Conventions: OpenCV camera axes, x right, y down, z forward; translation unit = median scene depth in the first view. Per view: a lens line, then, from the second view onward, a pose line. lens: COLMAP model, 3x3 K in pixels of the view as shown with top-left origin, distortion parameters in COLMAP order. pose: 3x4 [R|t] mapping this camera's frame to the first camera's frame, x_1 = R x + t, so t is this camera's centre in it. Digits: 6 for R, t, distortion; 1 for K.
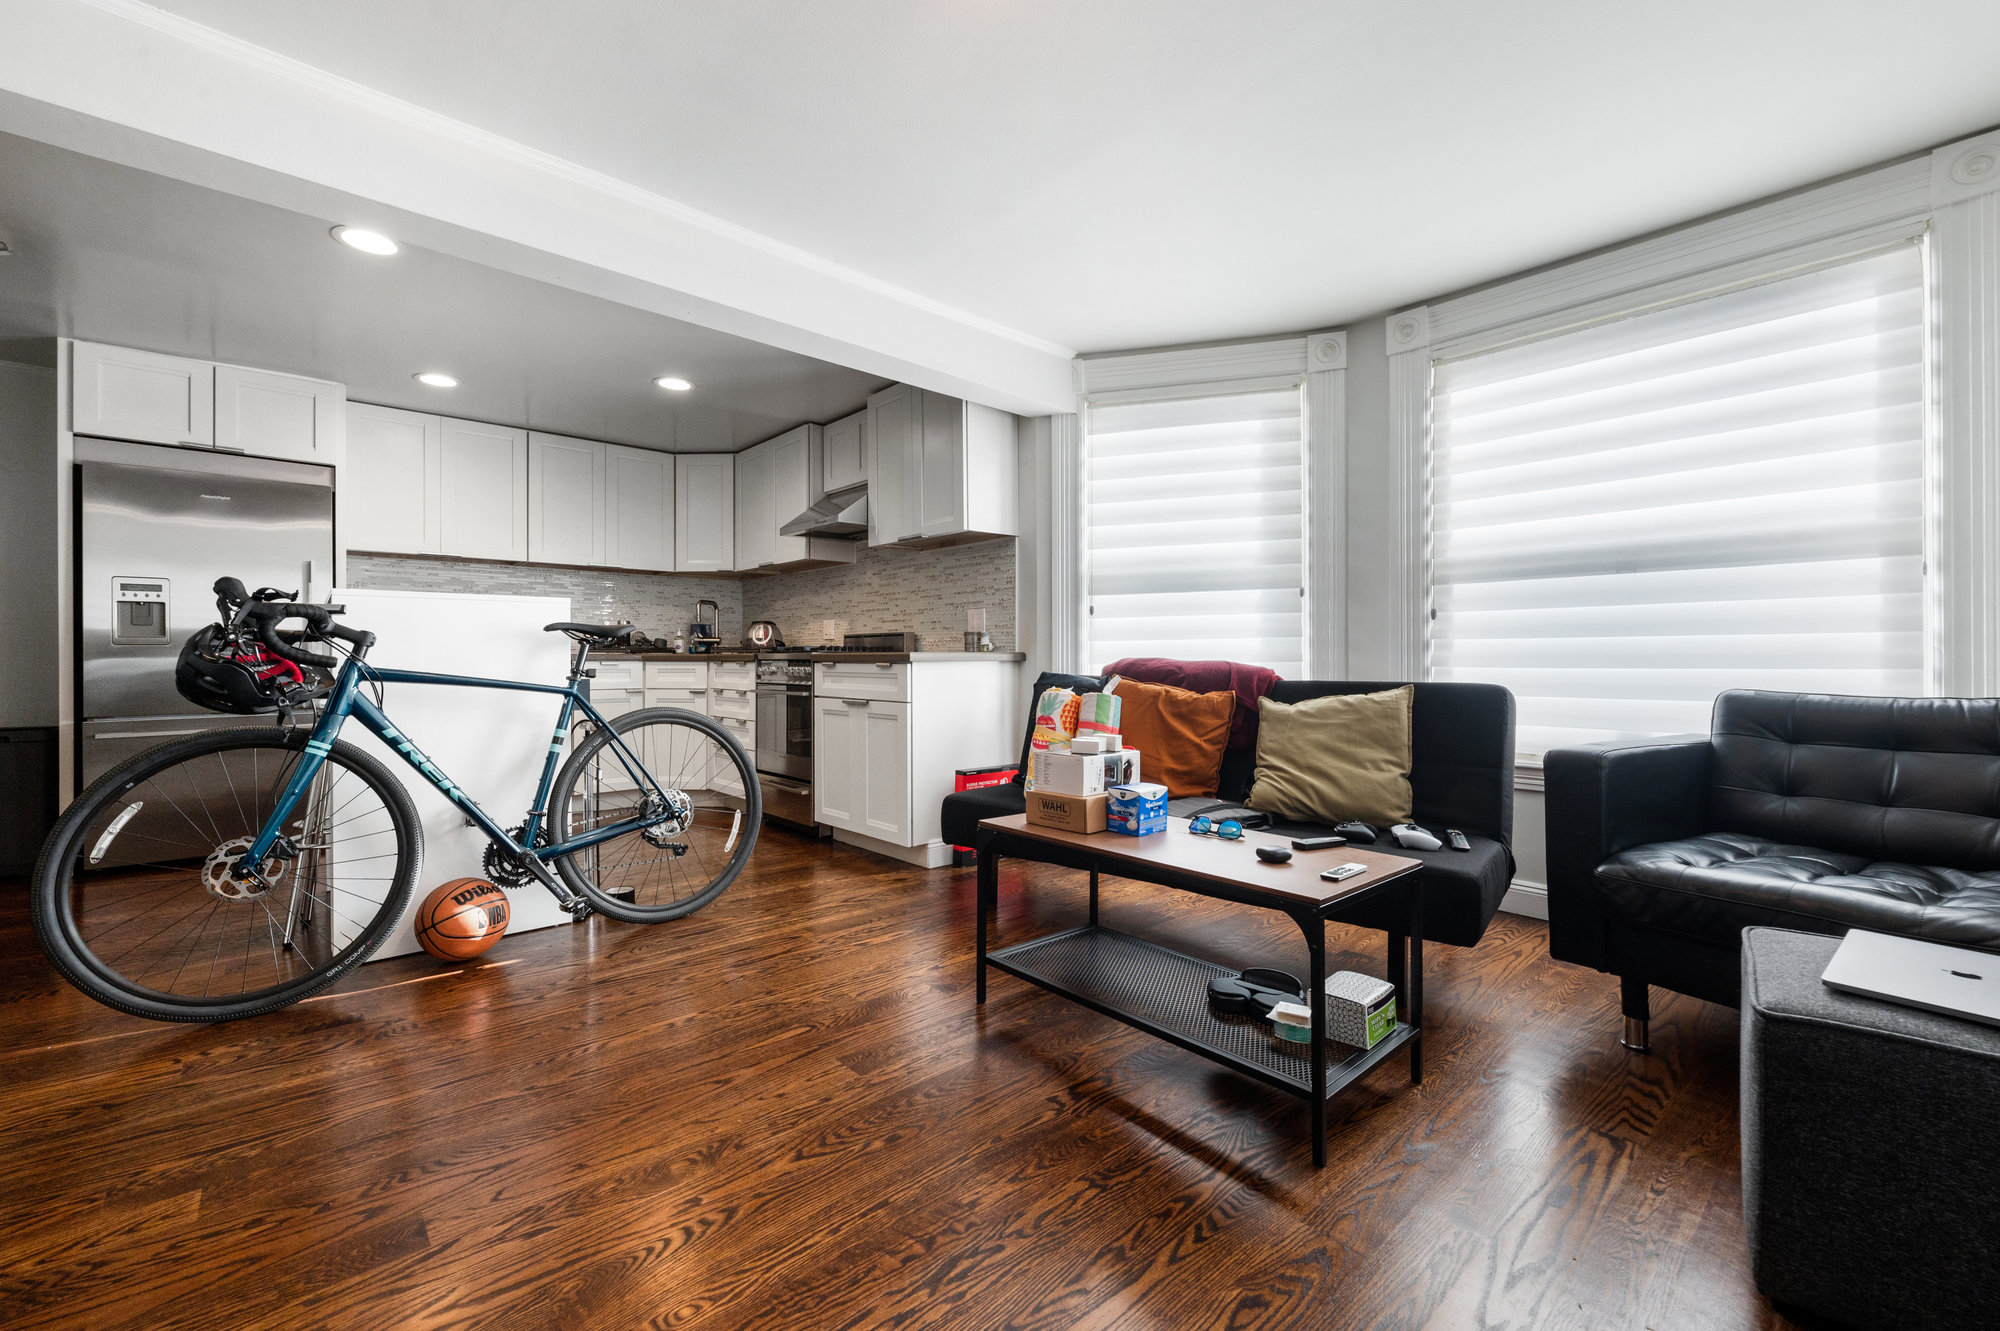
lens RADIAL K [[814.9, 0, 1003.3], [0, 814.9, 672.6], [0, 0, 1]] dist [-0.002353, 0.000529]
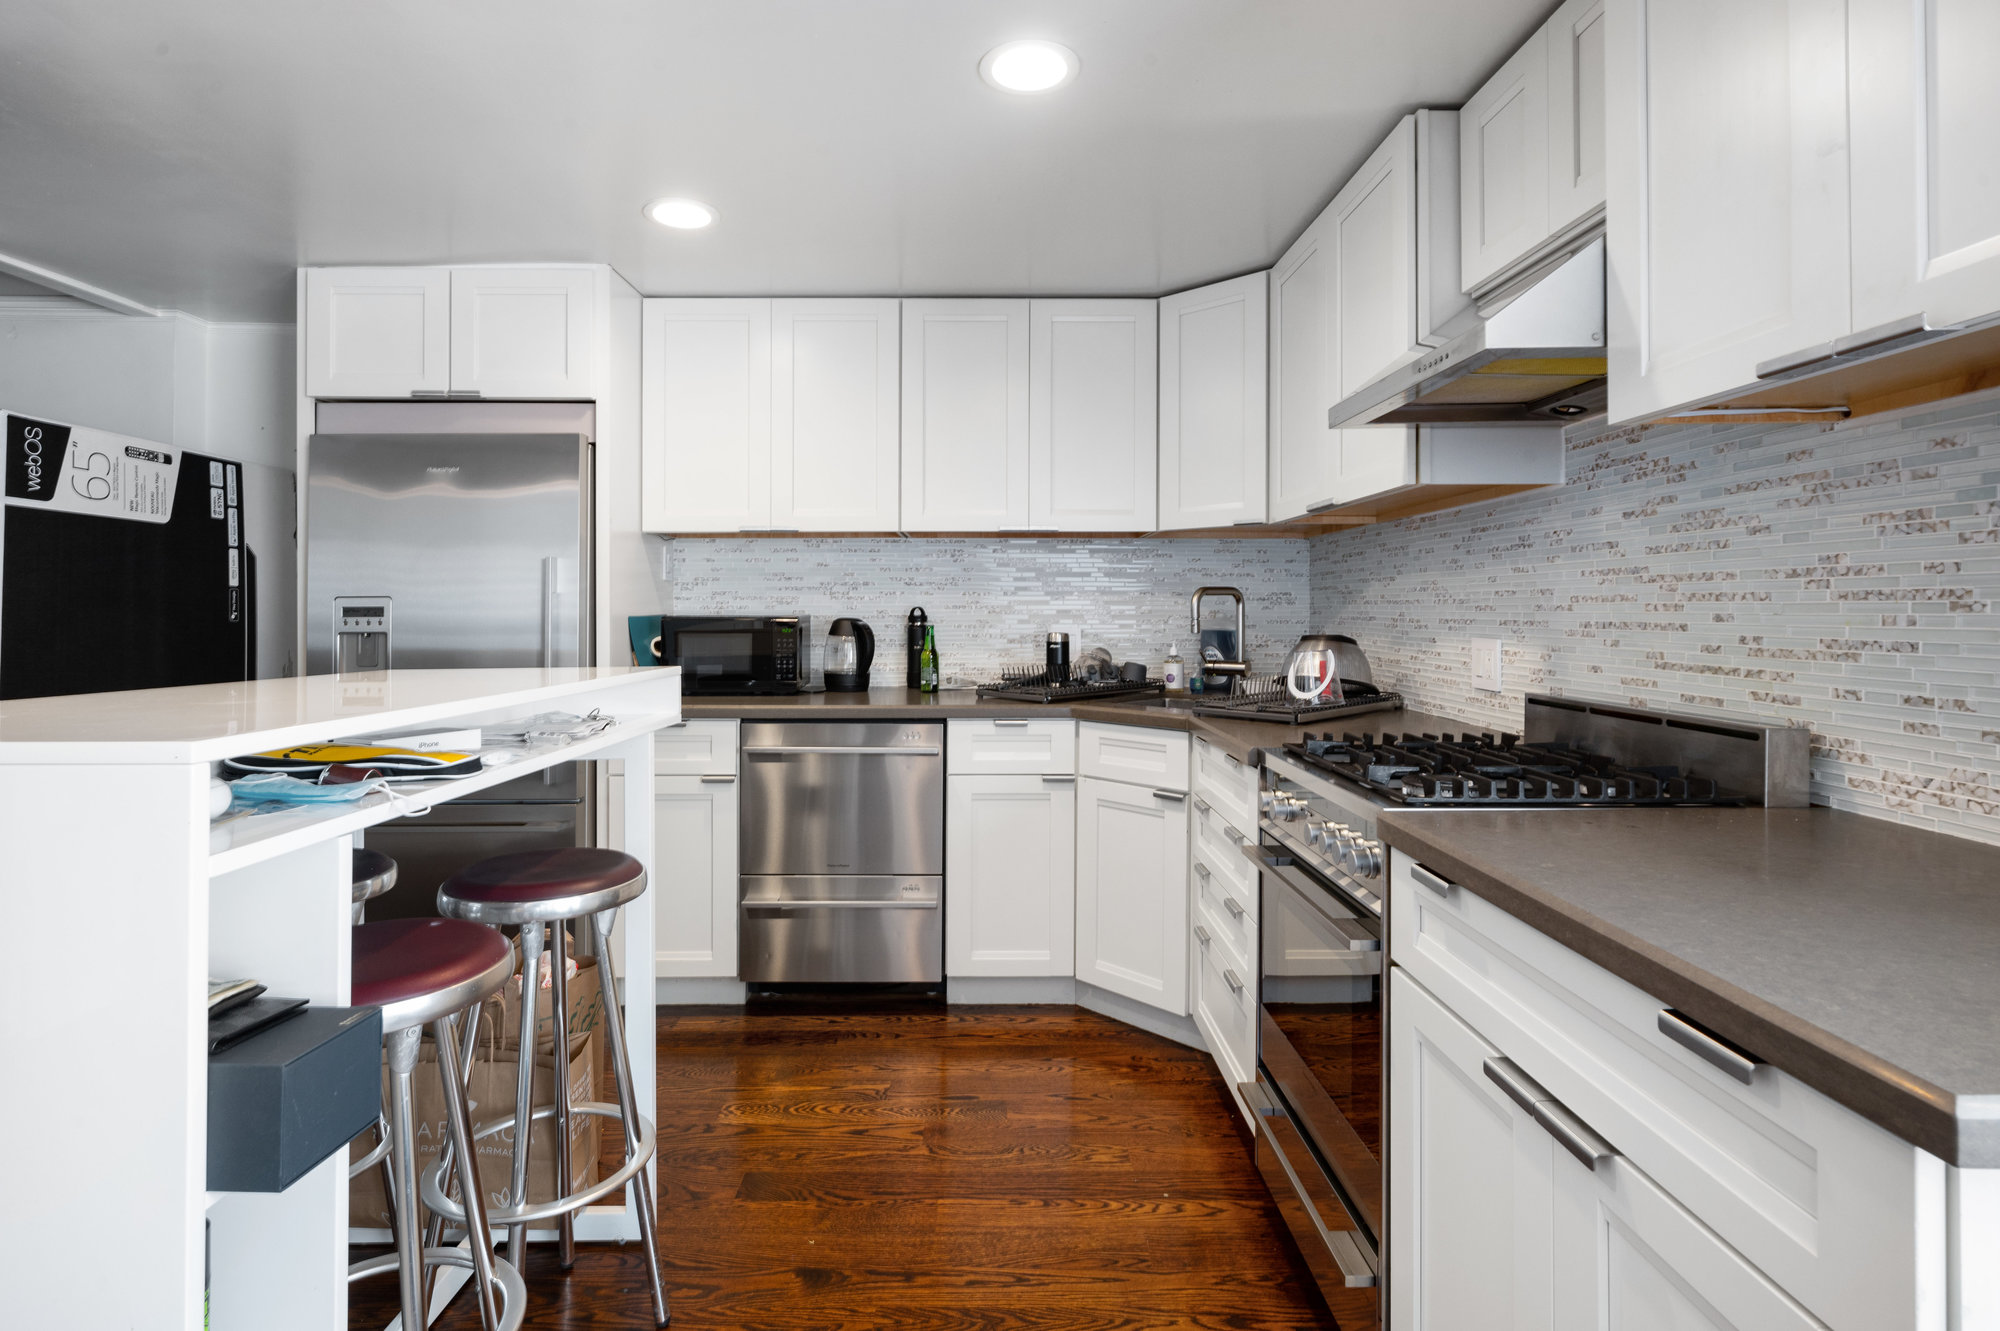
lens RADIAL K [[976.9, 0, 991.1], [0, 976.9, 609.4], [0, 0, 1]] dist [-0.004757, -0.000043]
pose [[0.749005, -0.000215, -0.662564, -0.106555], [-0.011194, 0.999853, -0.012978, -0.087306], [0.662469, 0.017137, 0.748893, 0.631159]]
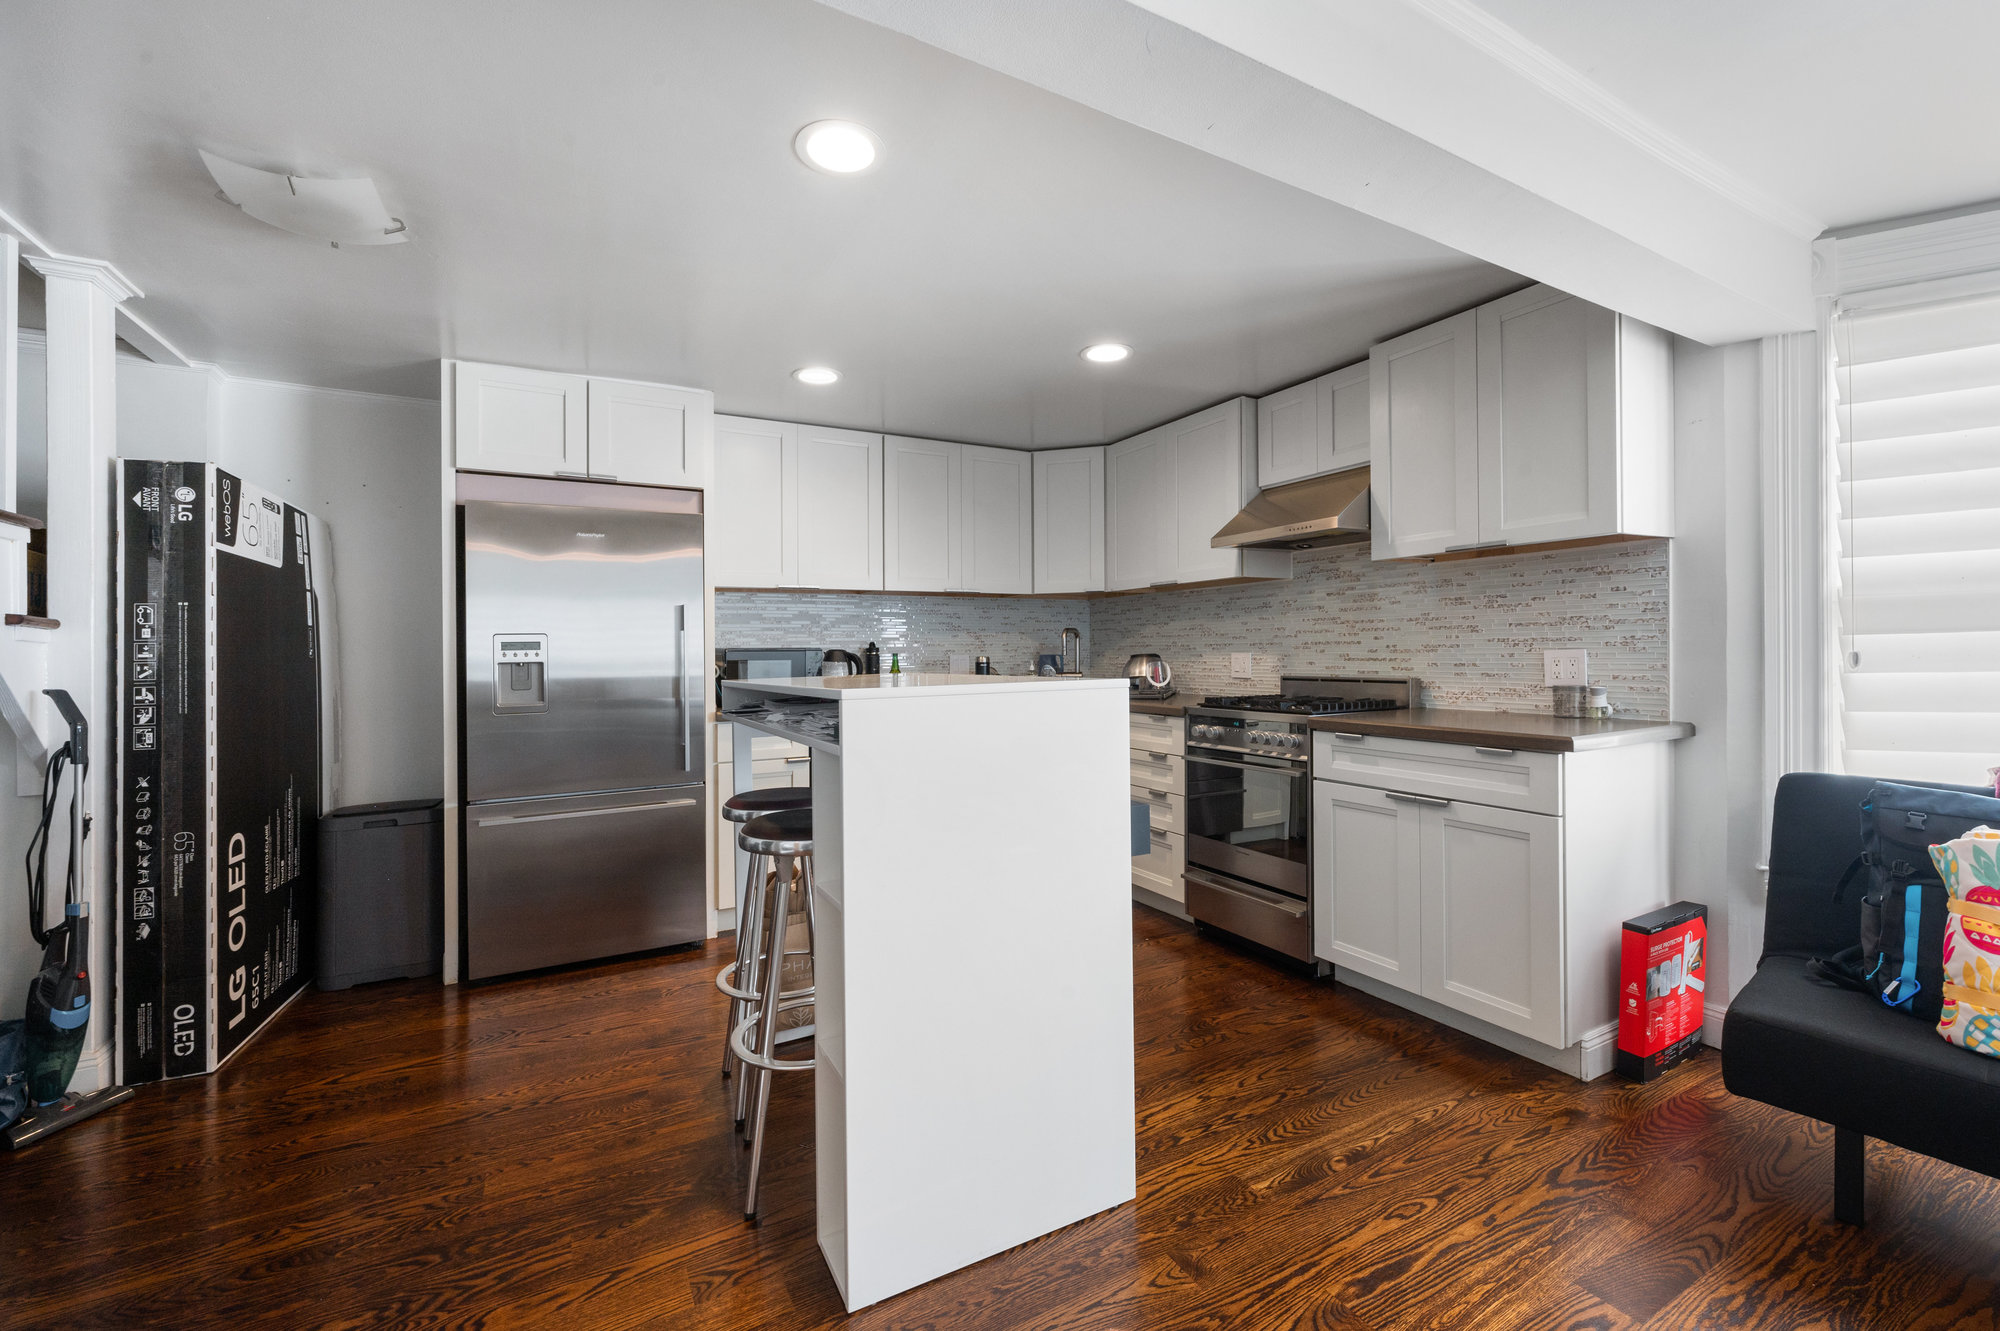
lens RADIAL K [[814.9, 0, 991.7], [0, 814.9, 661.4], [0, 0, 1]] dist [-0.002353, 0.000529]
pose [[0.971726, -0.009147, -0.235932, -0.326684], [0.008445, 0.999956, -0.003989, -0.069173], [0.235959, 0.001884, 0.971761, 0.247758]]
